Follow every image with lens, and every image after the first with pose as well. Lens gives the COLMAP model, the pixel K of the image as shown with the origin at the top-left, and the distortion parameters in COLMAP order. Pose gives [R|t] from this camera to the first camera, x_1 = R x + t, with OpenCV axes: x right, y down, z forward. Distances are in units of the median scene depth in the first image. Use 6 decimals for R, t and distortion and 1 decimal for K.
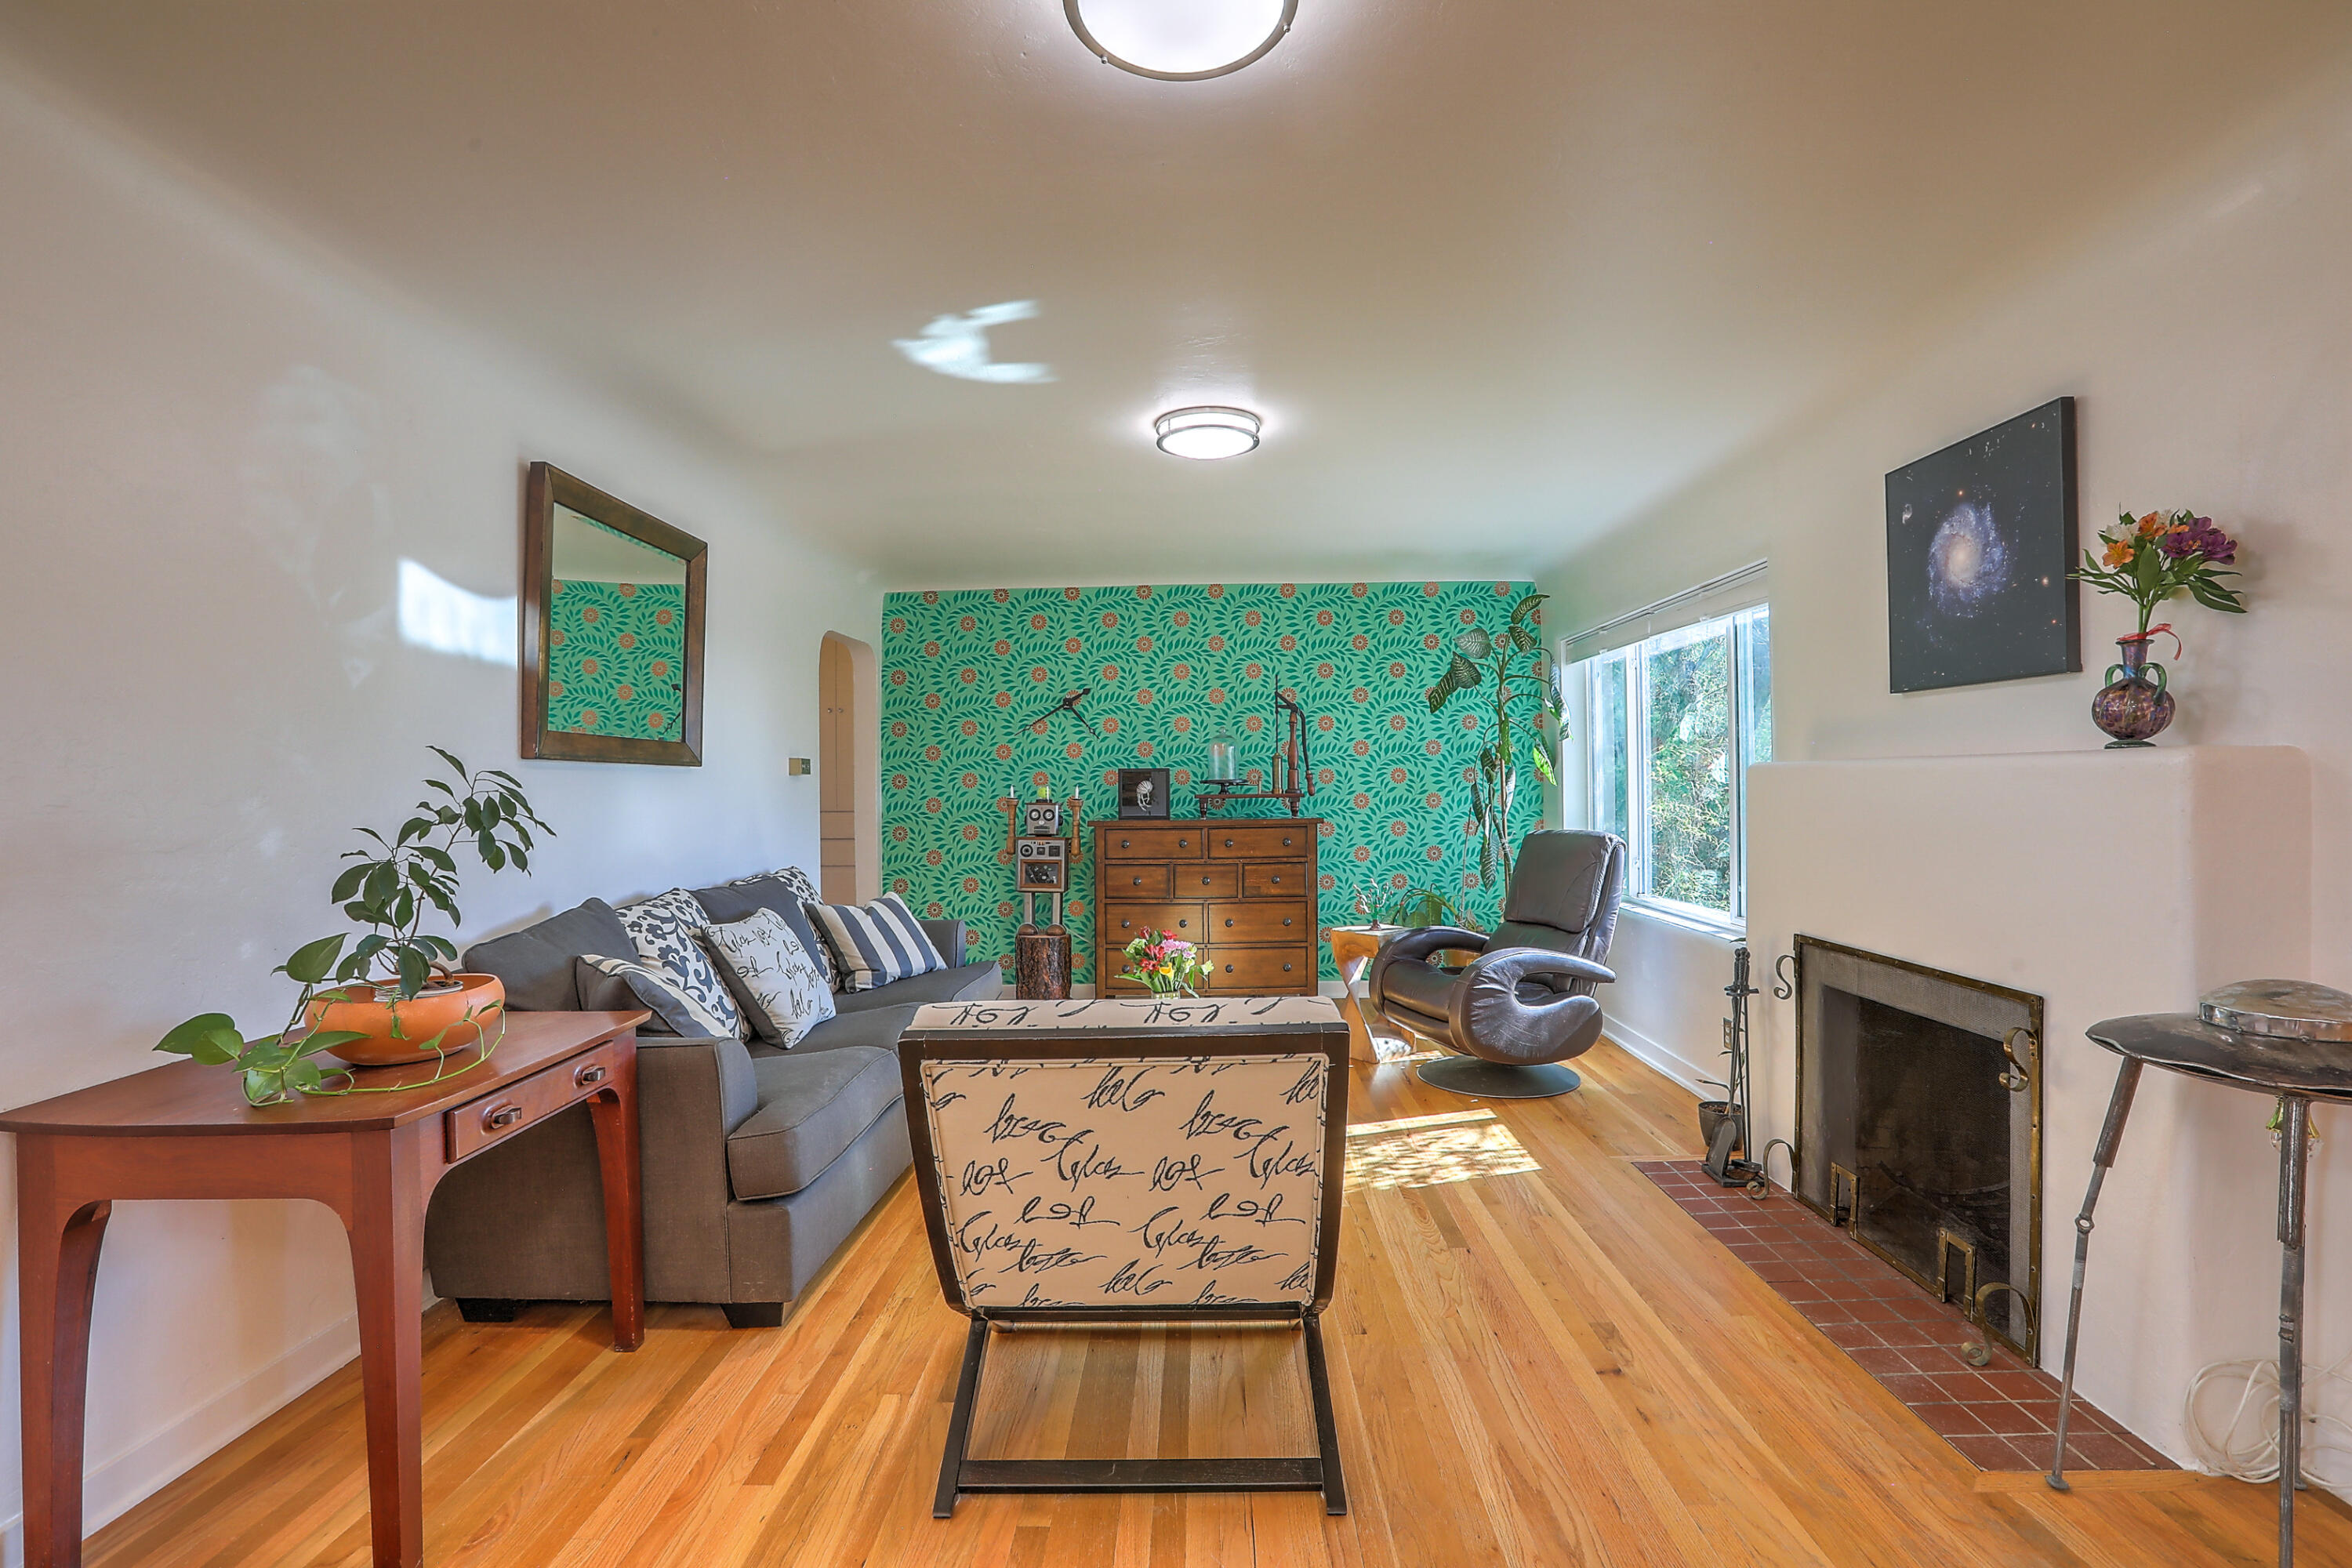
lens RADIAL K [[1069.9, 0, 1176.0], [0, 1069.9, 784.0], [0, 0, 1]] dist [-0.059724, 0.027842]
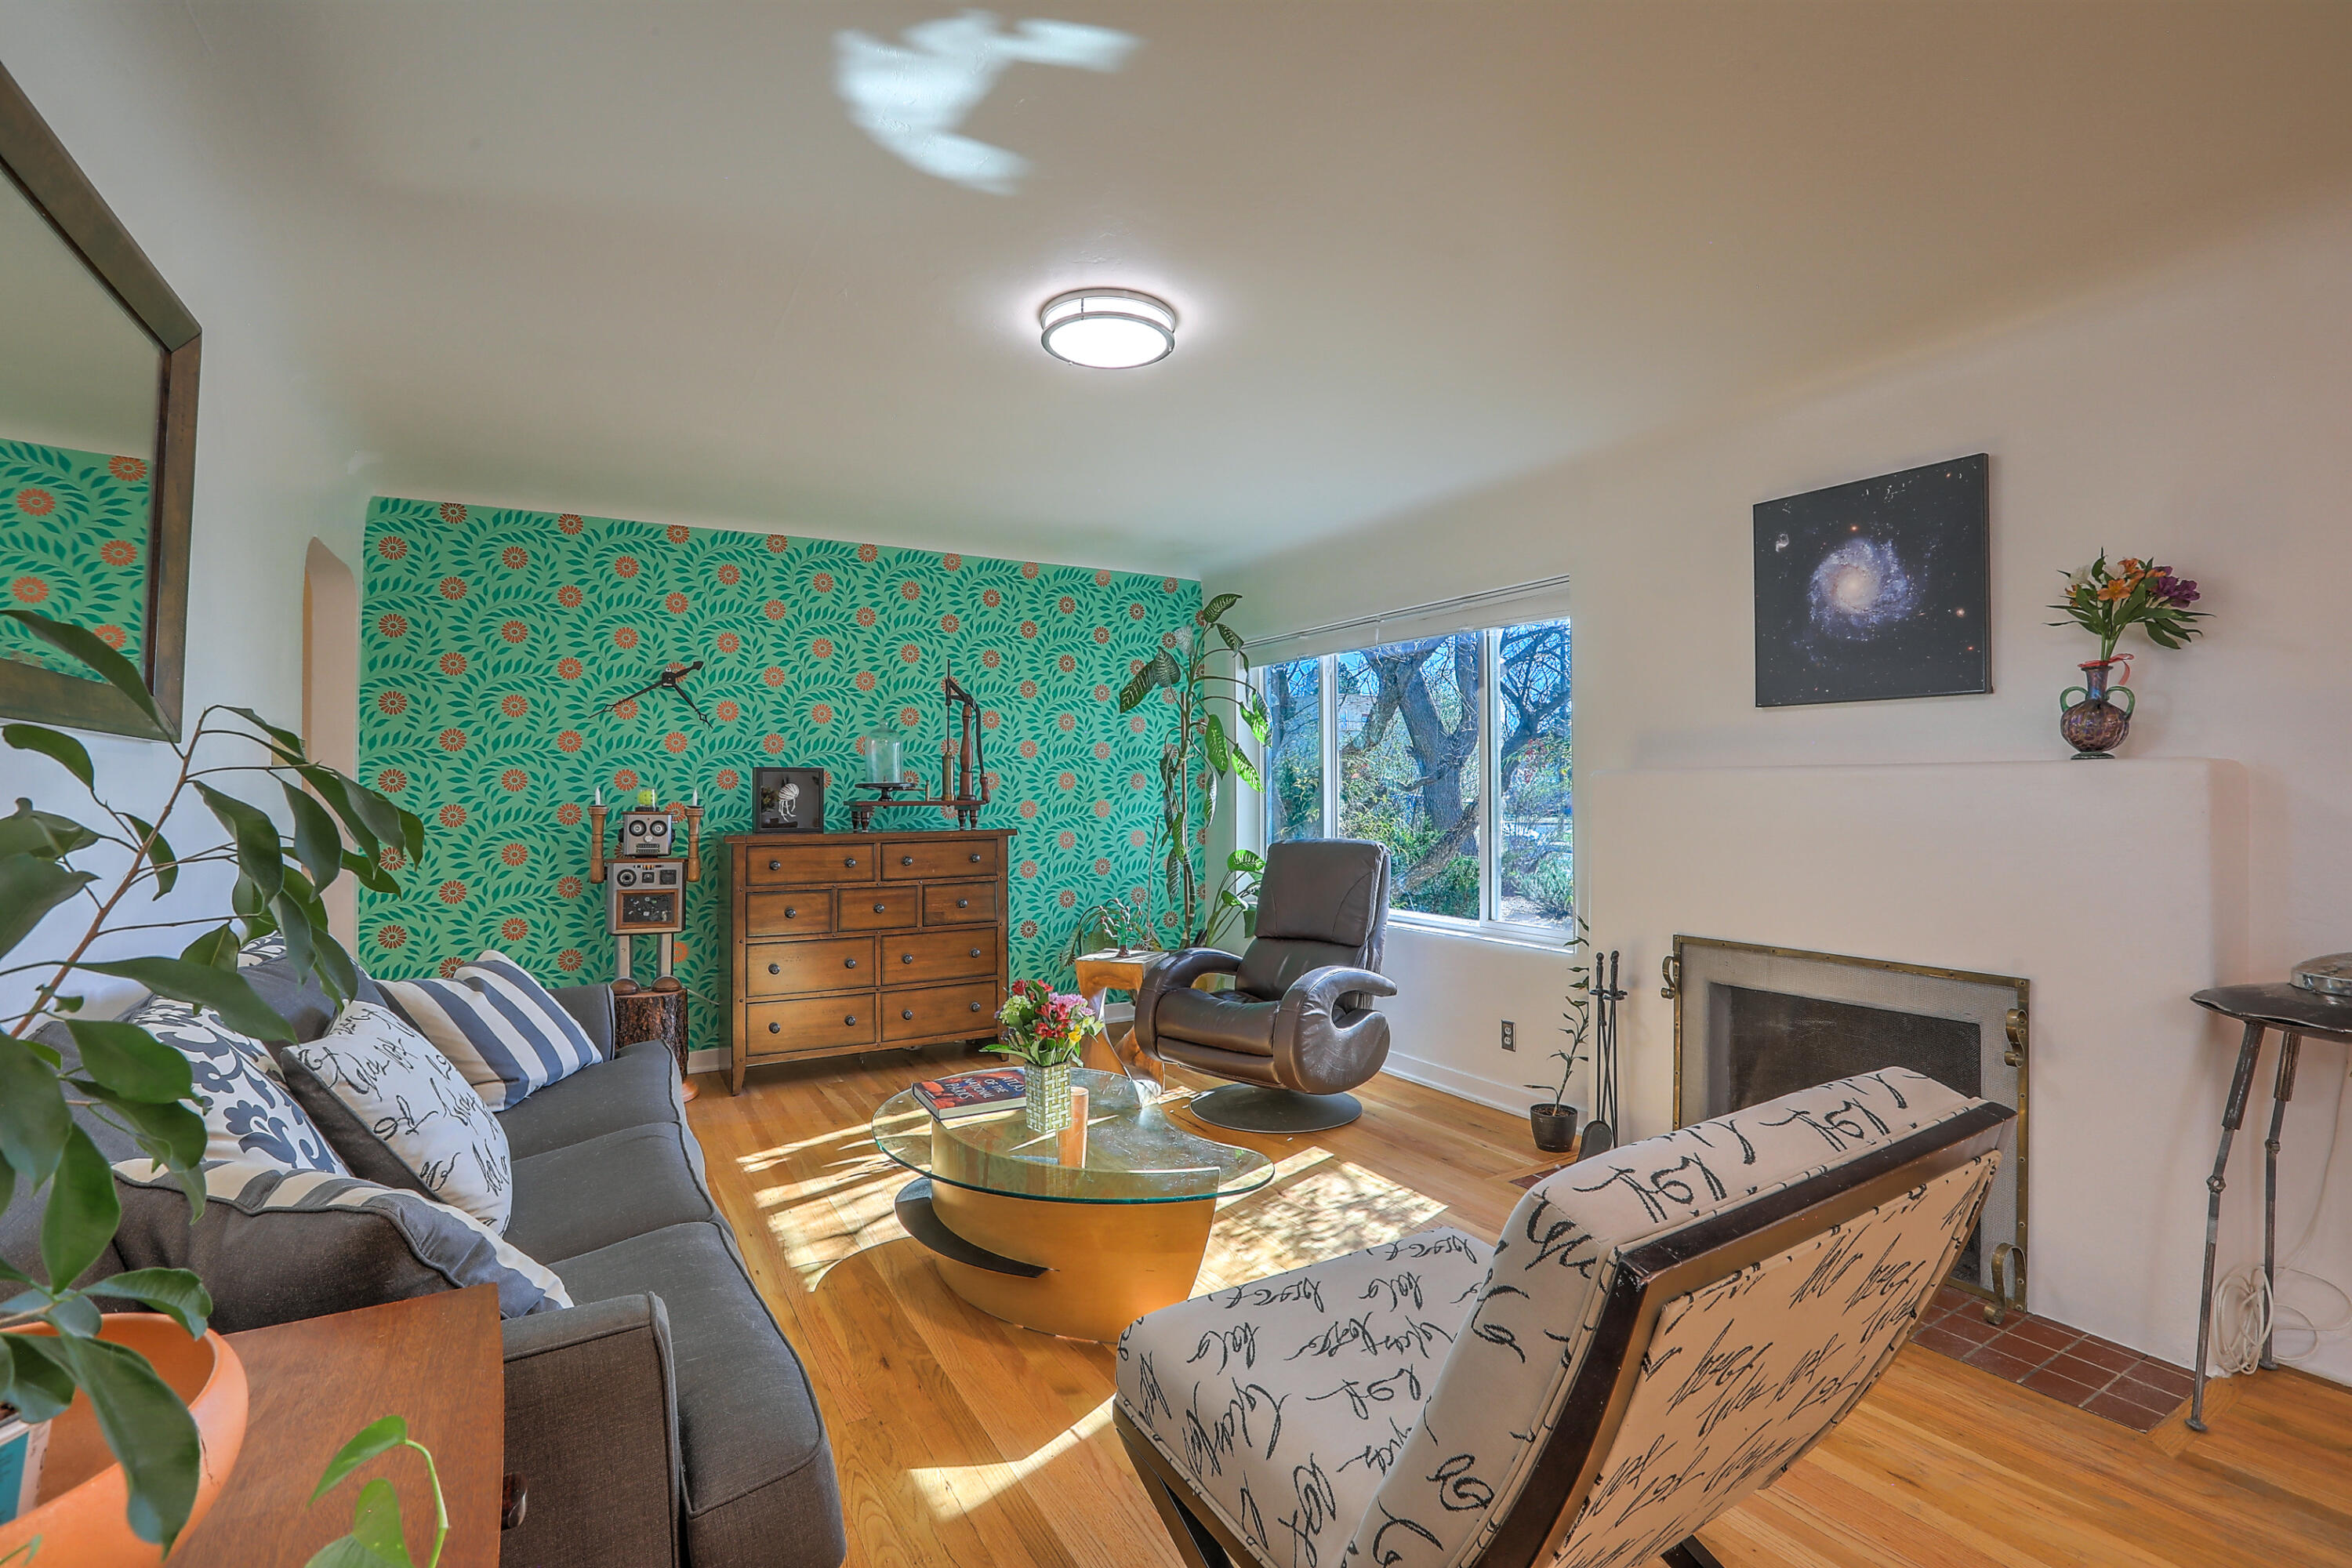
lens RADIAL K [[1069.9, 0, 1176.0], [0, 1069.9, 784.0], [0, 0, 1]] dist [-0.059724, 0.027842]
pose [[0.850432, 0.010982, 0.525970, -0.326545], [-0.006228, 0.999922, -0.010808, 0.006750], [-0.526047, 0.005915, 0.850435, 0.321137]]
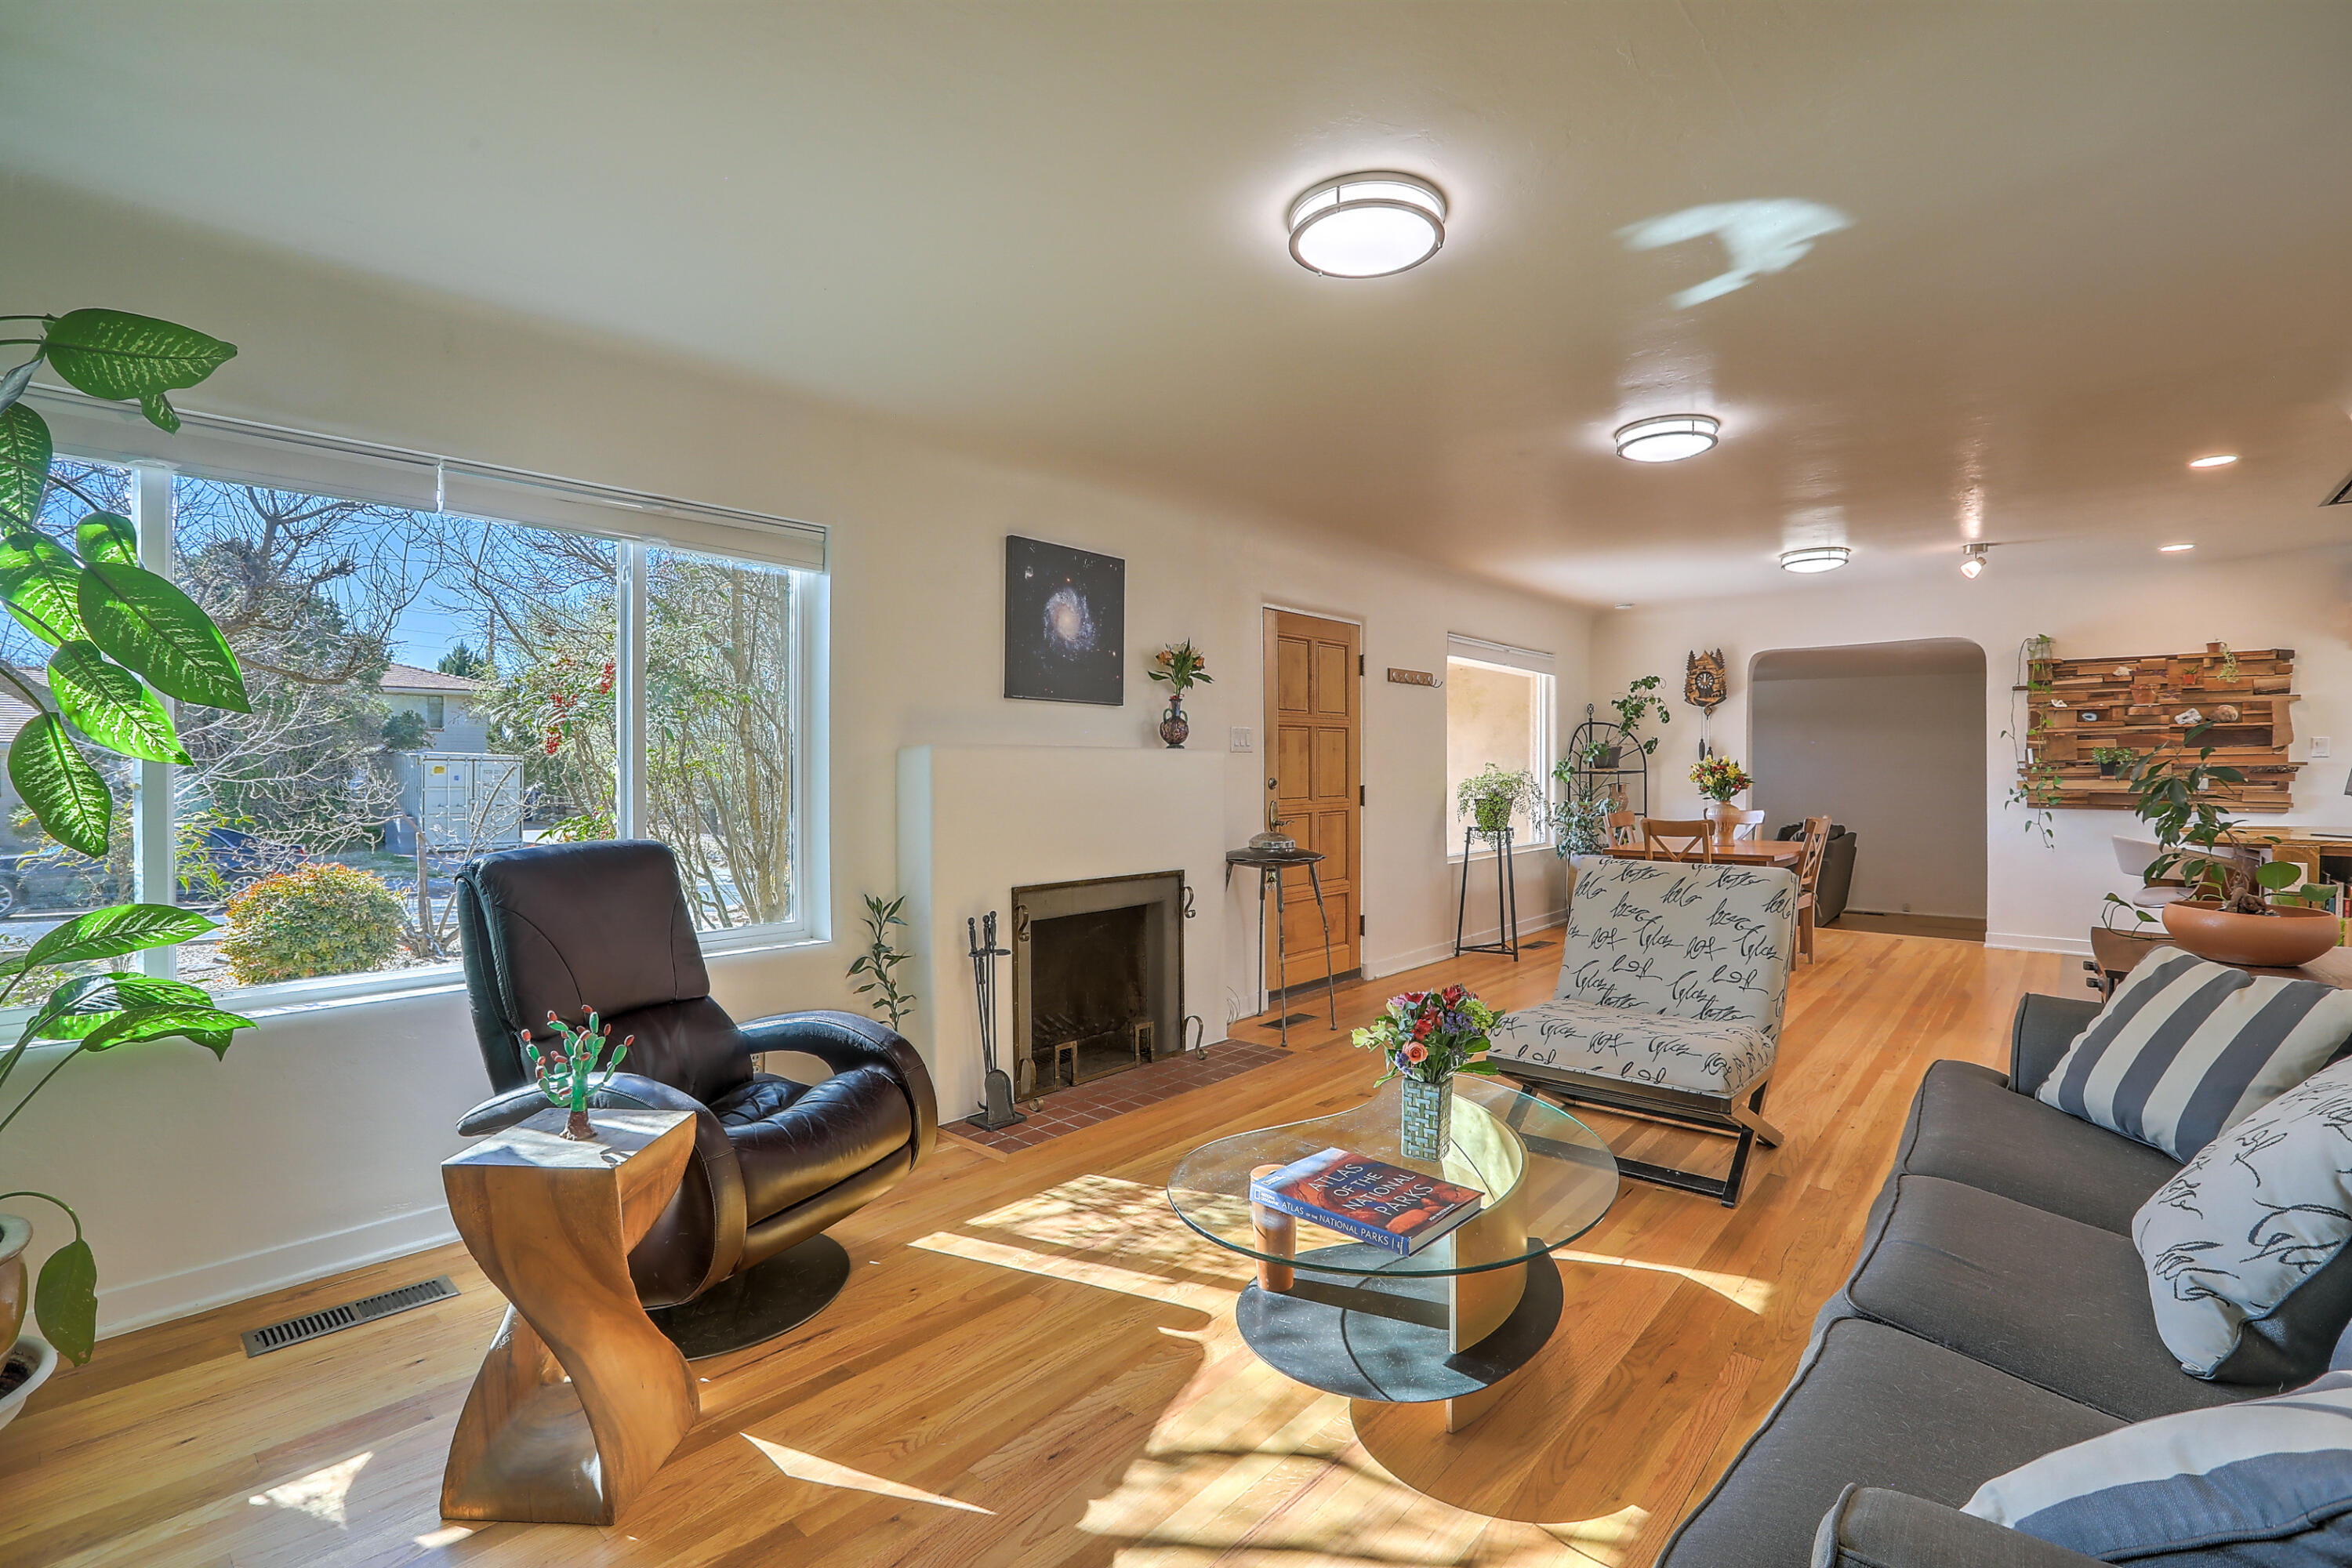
lens RADIAL K [[1064.7, 0, 1181.0], [0, 1064.7, 785.6], [0, 0, 1]] dist [-0.056638, 0.019888]
pose [[-0.770831, -0.004668, 0.637022, -0.295280], [0.004900, 0.999900, 0.013257, 0.007909], [-0.637021, 0.013340, -0.770731, 1.574451]]
